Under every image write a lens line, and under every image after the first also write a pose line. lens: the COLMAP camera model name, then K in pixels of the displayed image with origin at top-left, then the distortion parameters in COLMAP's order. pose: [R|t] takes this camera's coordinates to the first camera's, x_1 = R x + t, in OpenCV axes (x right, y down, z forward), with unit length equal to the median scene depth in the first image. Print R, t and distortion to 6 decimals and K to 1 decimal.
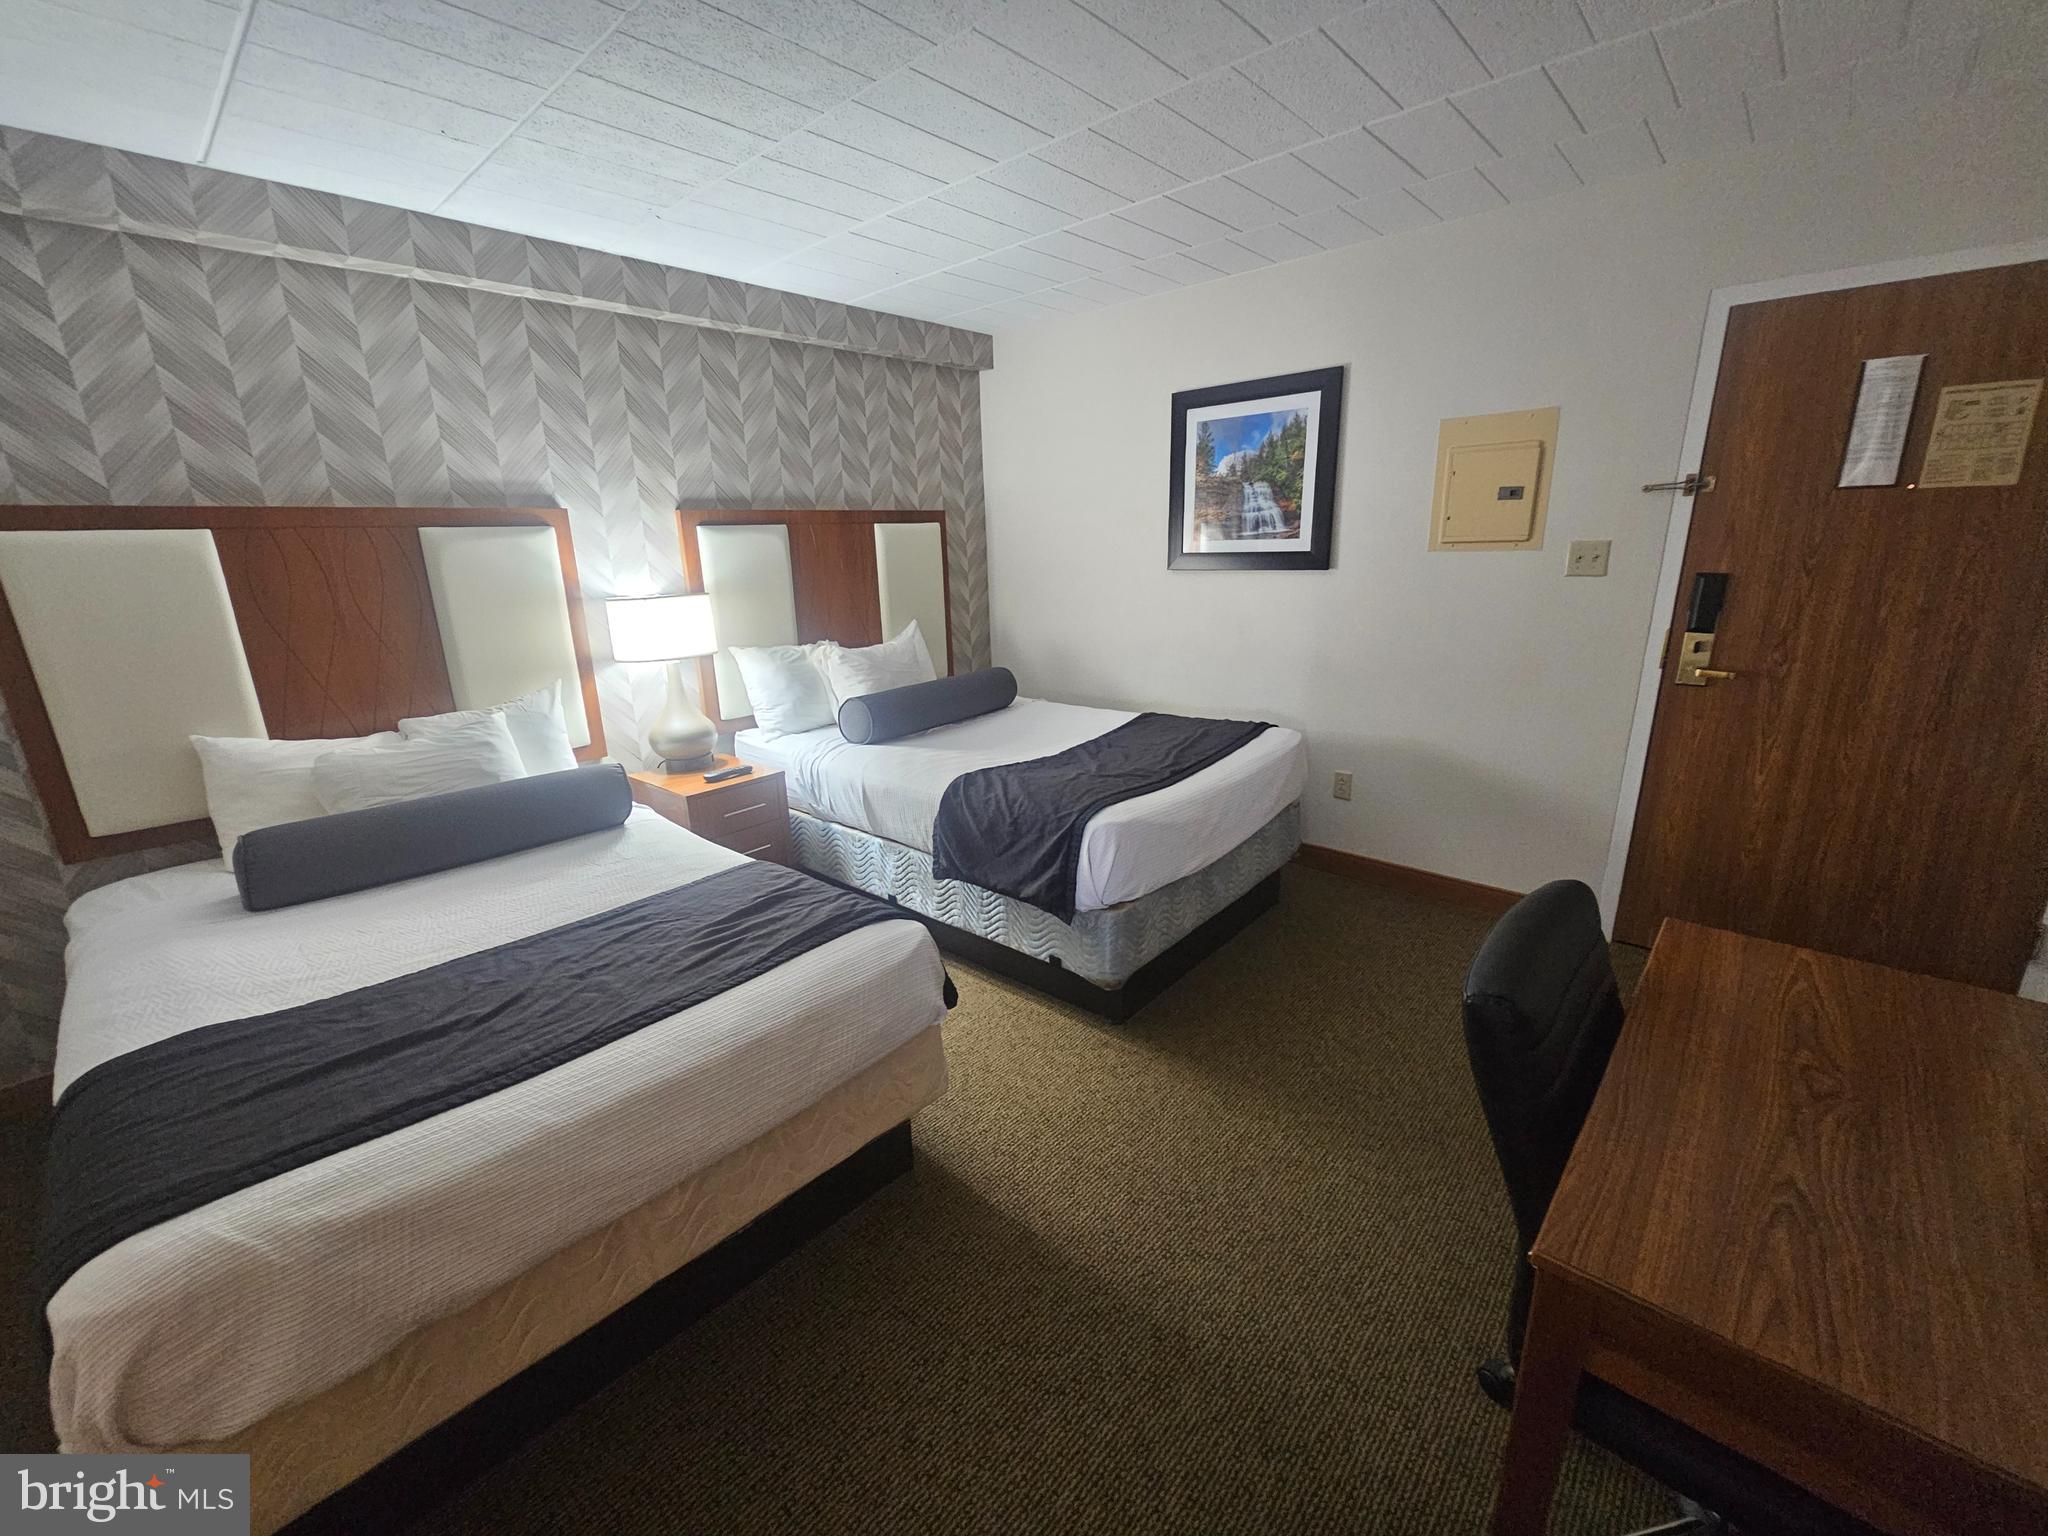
lens RADIAL K [[831.9, 0, 1015.8], [0, 831.9, 769.5], [0, 0, 1]] dist [-0.001942, 0.000060]
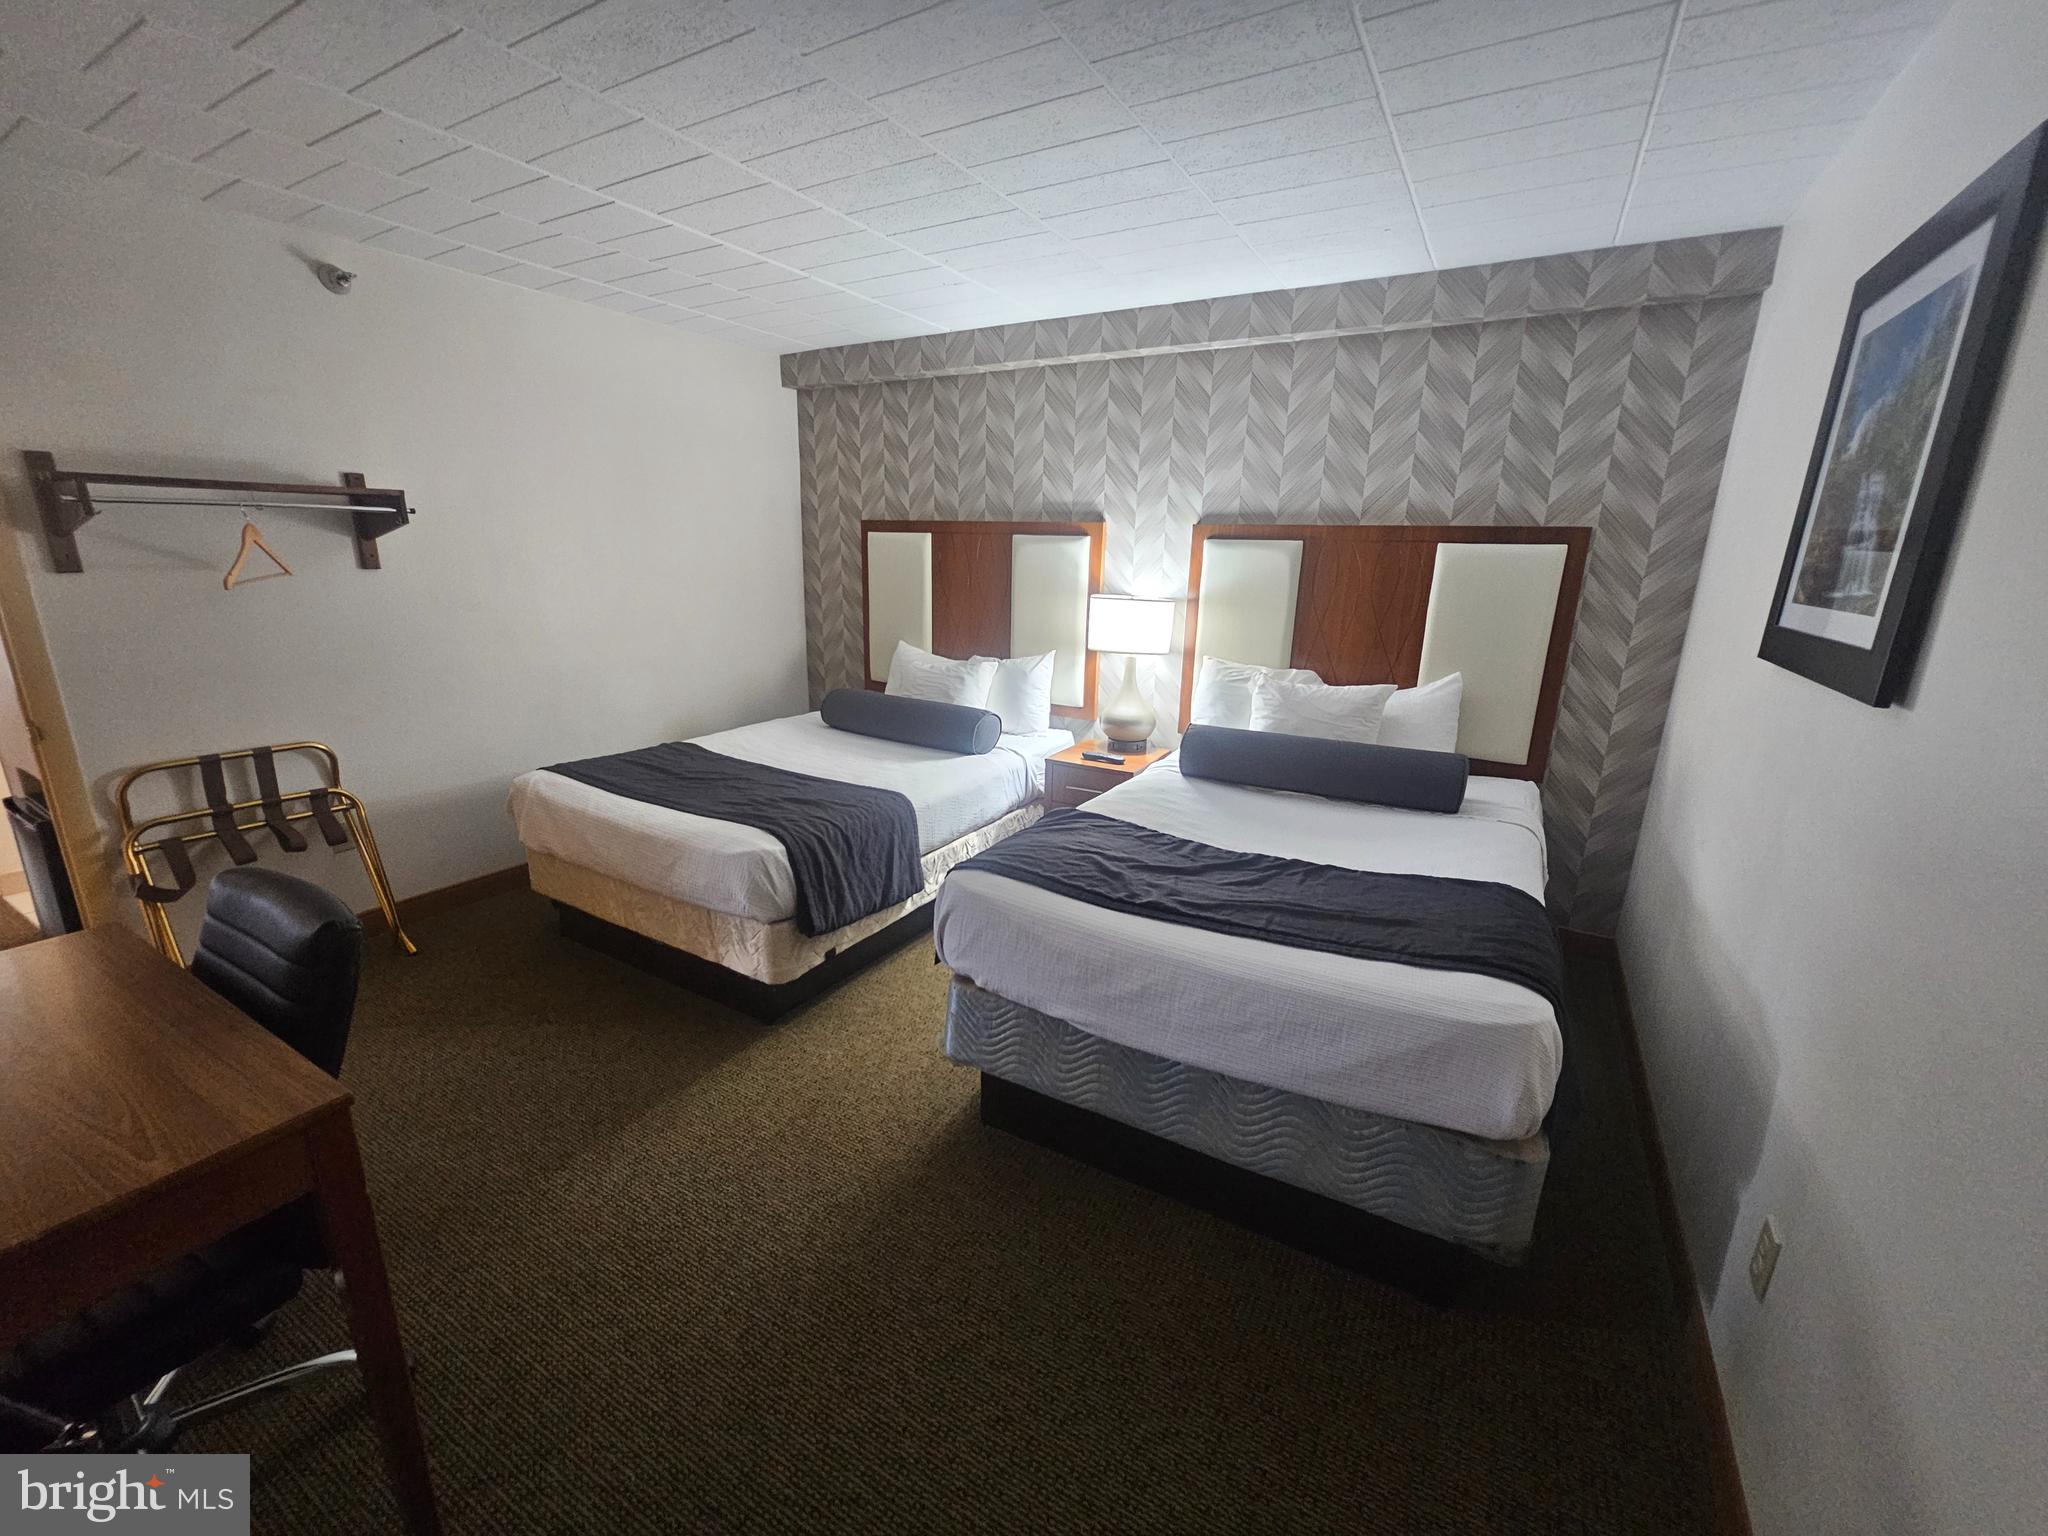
lens RADIAL K [[831.9, 0, 1020.0], [0, 831.9, 772.6], [0, 0, 1]] dist [-0.001942, 0.000060]
pose [[0.209854, 0.290253, -0.933657, 0.685448], [-0.289793, 0.930476, 0.224129, -0.195513], [0.933800, 0.223532, 0.279377, 0.579685]]
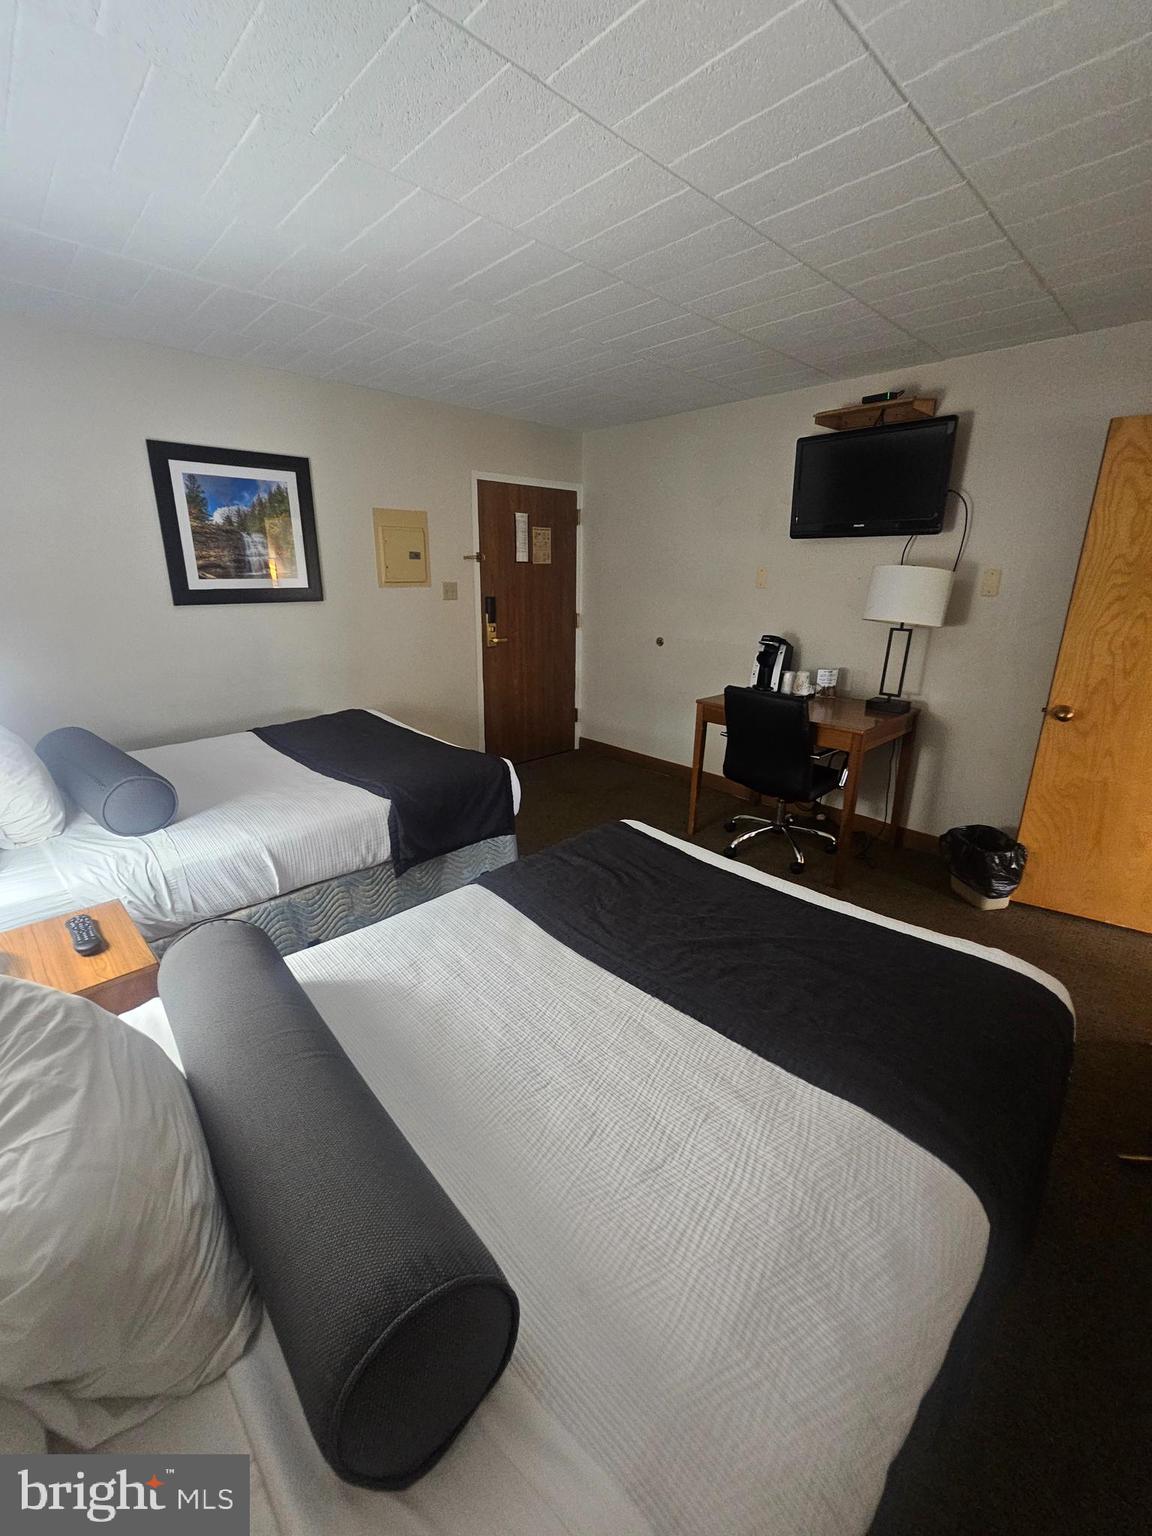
lens RADIAL K [[623.9, 0, 578.3], [0, 623.9, 756.6], [0, 0, 1]] dist [-0.001942, 0.000060]
pose [[0.066654, -0.262348, 0.962668, -0.739681], [0.258347, 0.936450, 0.237316, -0.138996], [-0.963750, 0.232885, 0.130195, 0.531365]]
